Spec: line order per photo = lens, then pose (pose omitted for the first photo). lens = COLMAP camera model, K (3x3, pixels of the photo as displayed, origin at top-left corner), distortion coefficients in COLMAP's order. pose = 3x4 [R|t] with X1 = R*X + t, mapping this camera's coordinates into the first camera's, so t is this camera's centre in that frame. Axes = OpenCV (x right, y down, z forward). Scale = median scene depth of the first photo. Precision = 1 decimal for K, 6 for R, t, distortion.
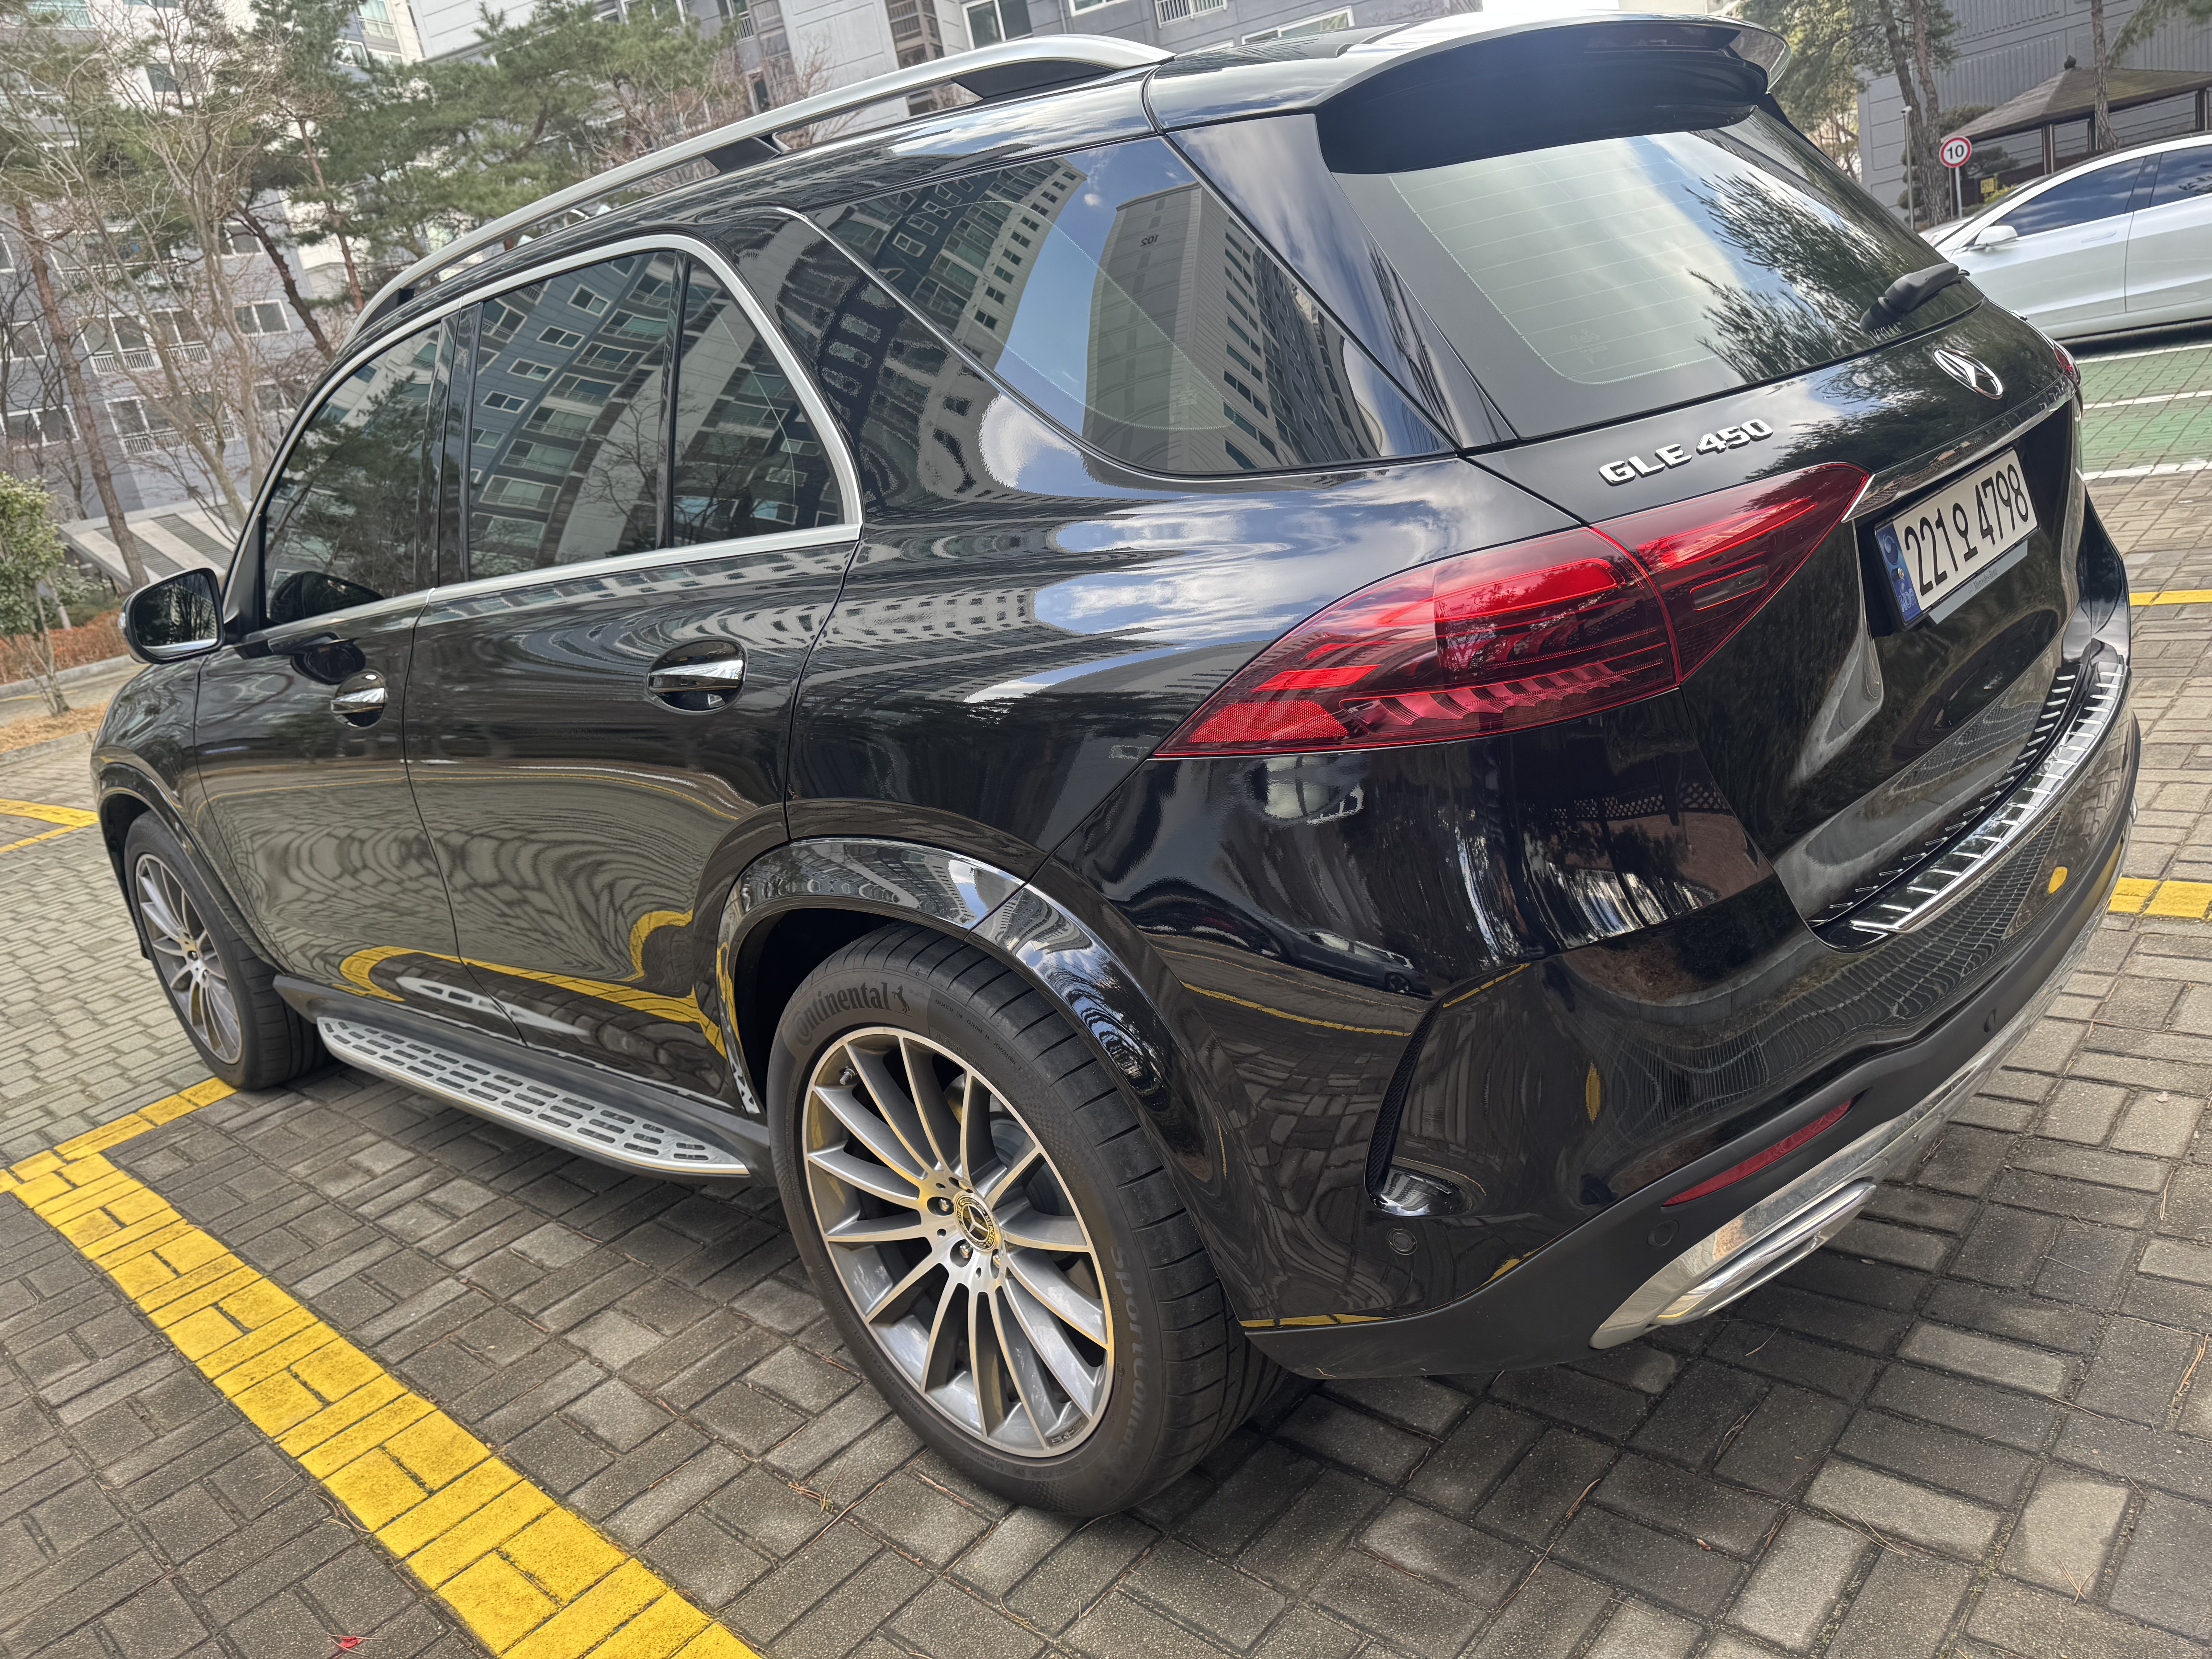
lens RADIAL K [[1597.0, 0, 1106.0], [0, 1597.0, 829.5], [0, 0, 1]] dist [-0.001474, -0.000081]
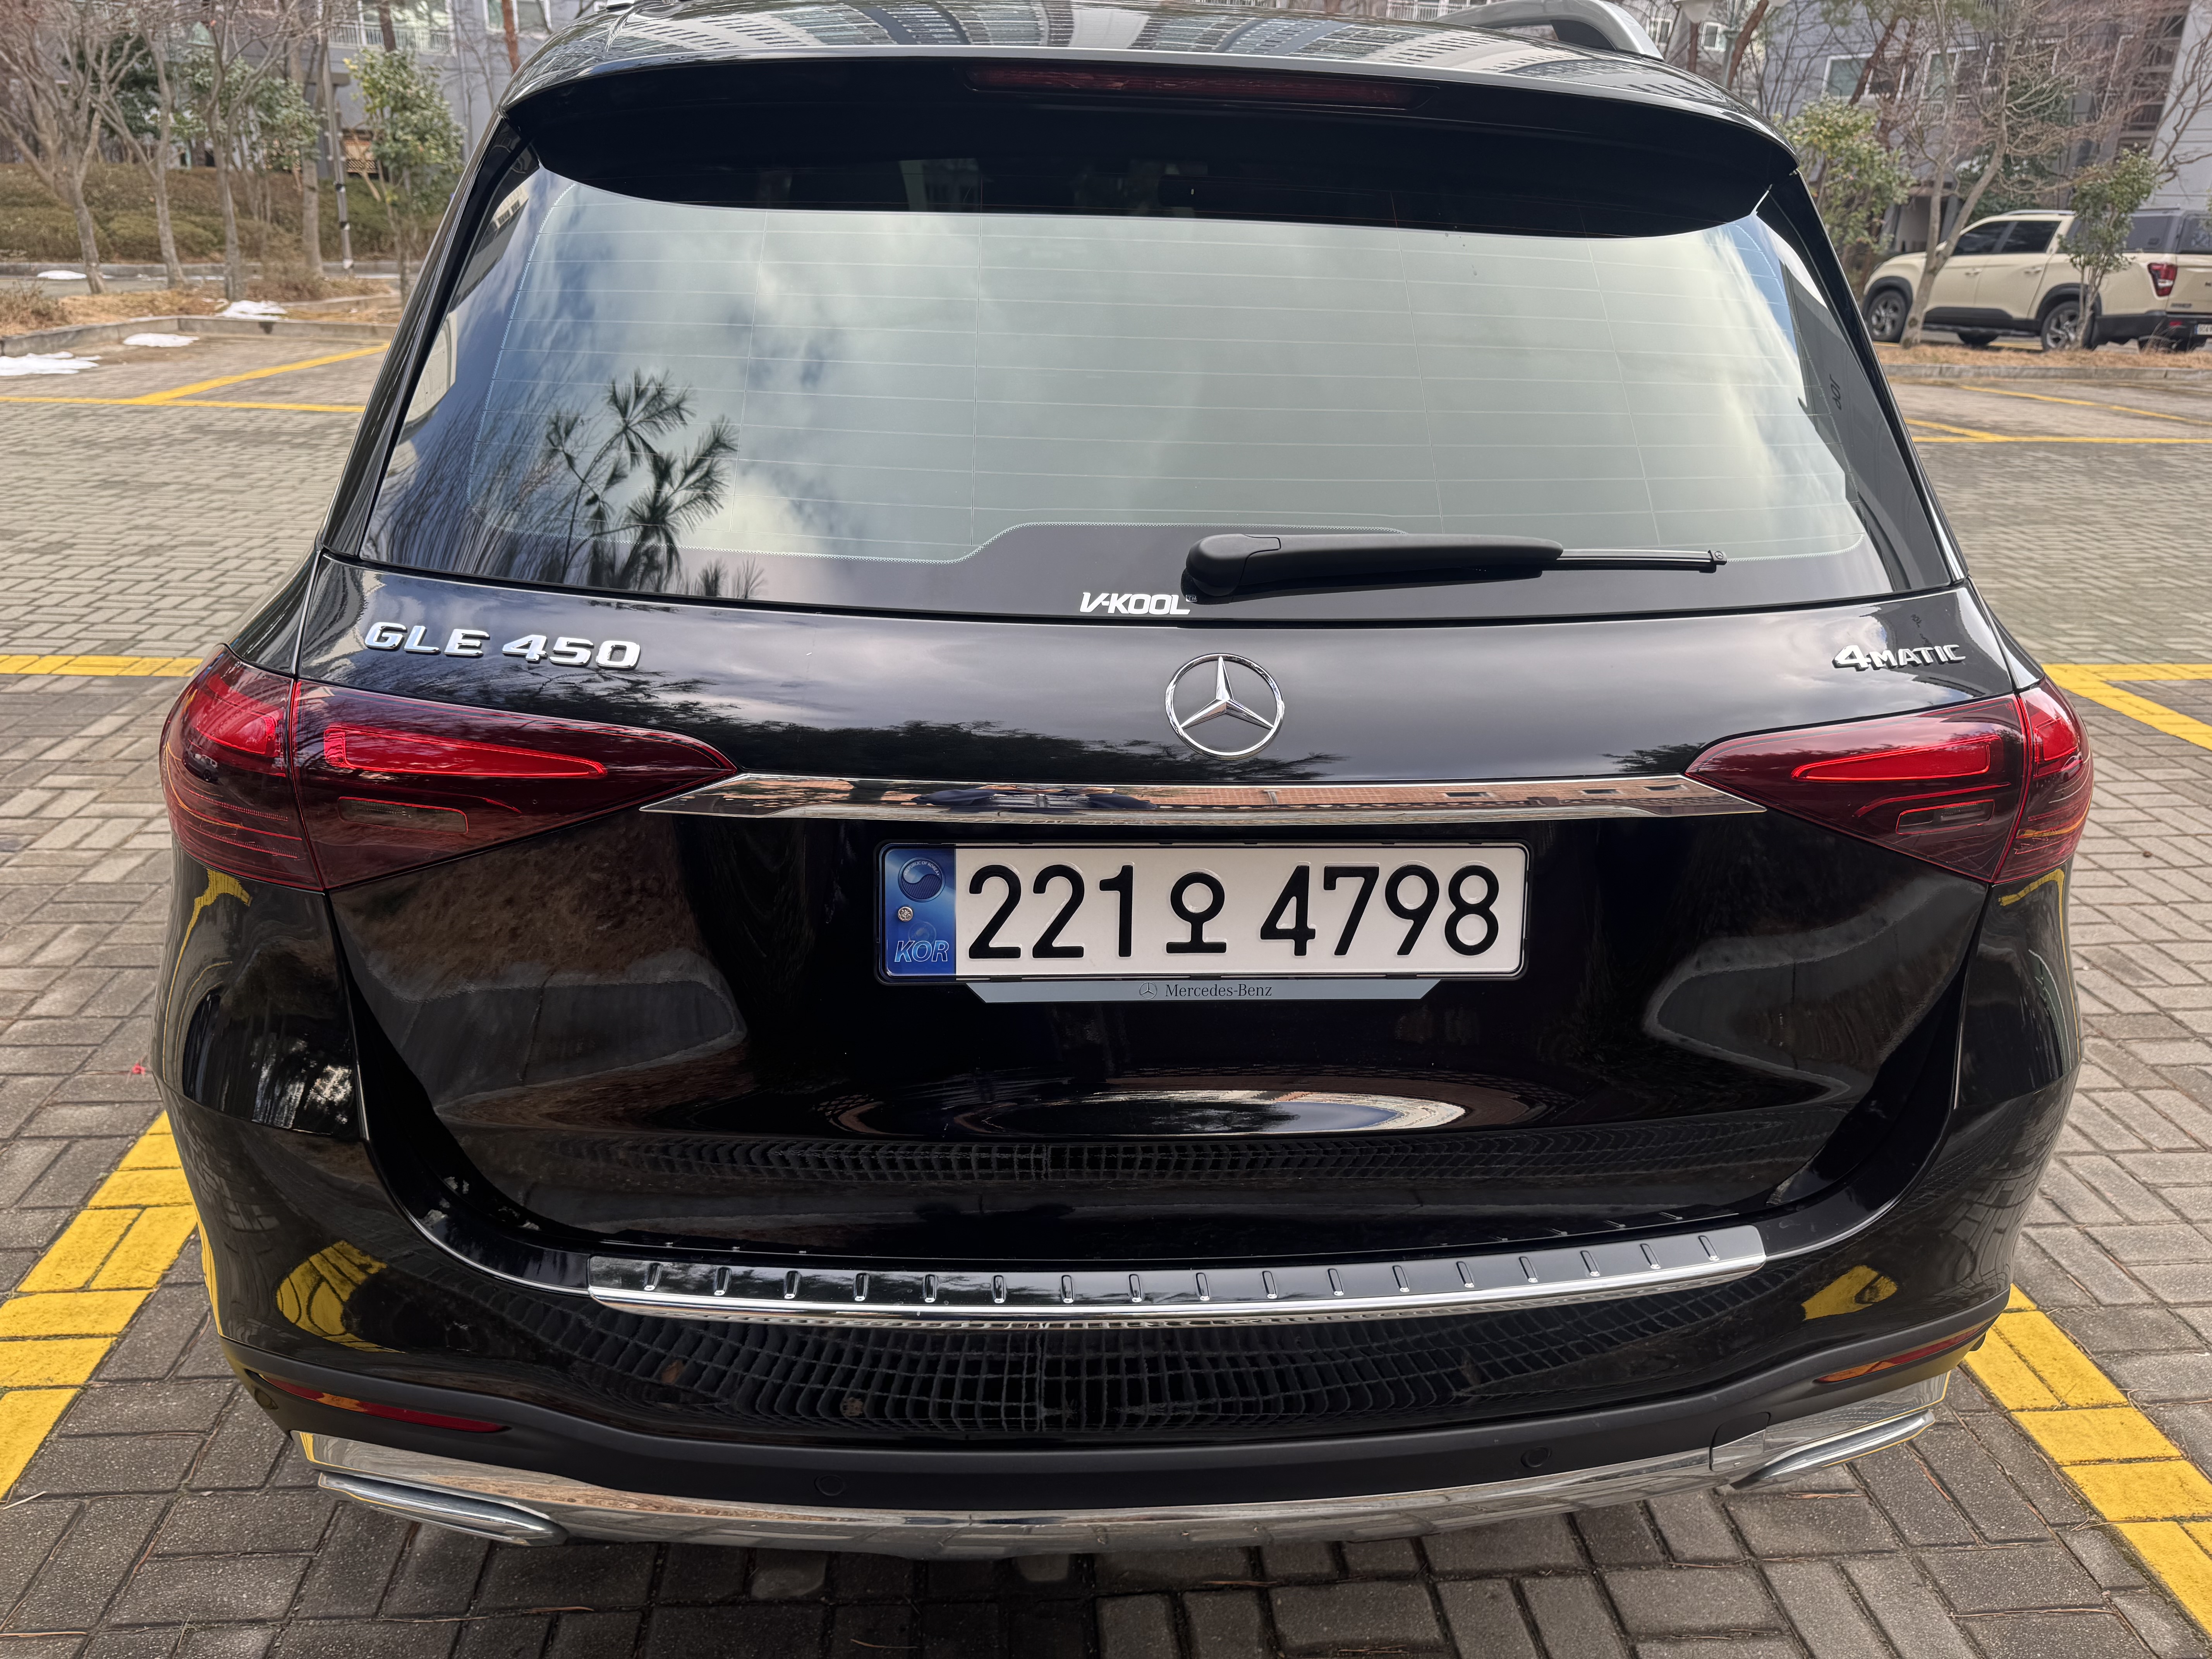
lens RADIAL K [[1597.0, 0, 1106.0], [0, 1597.0, 829.5], [0, 0, 1]] dist [-0.001474, -0.000081]
pose [[0.719317, 0.457850, -0.522452, 0.839500], [-0.361876, 0.888936, 0.280783, -0.392512], [0.592983, -0.012909, 0.805111, 0.414996]]
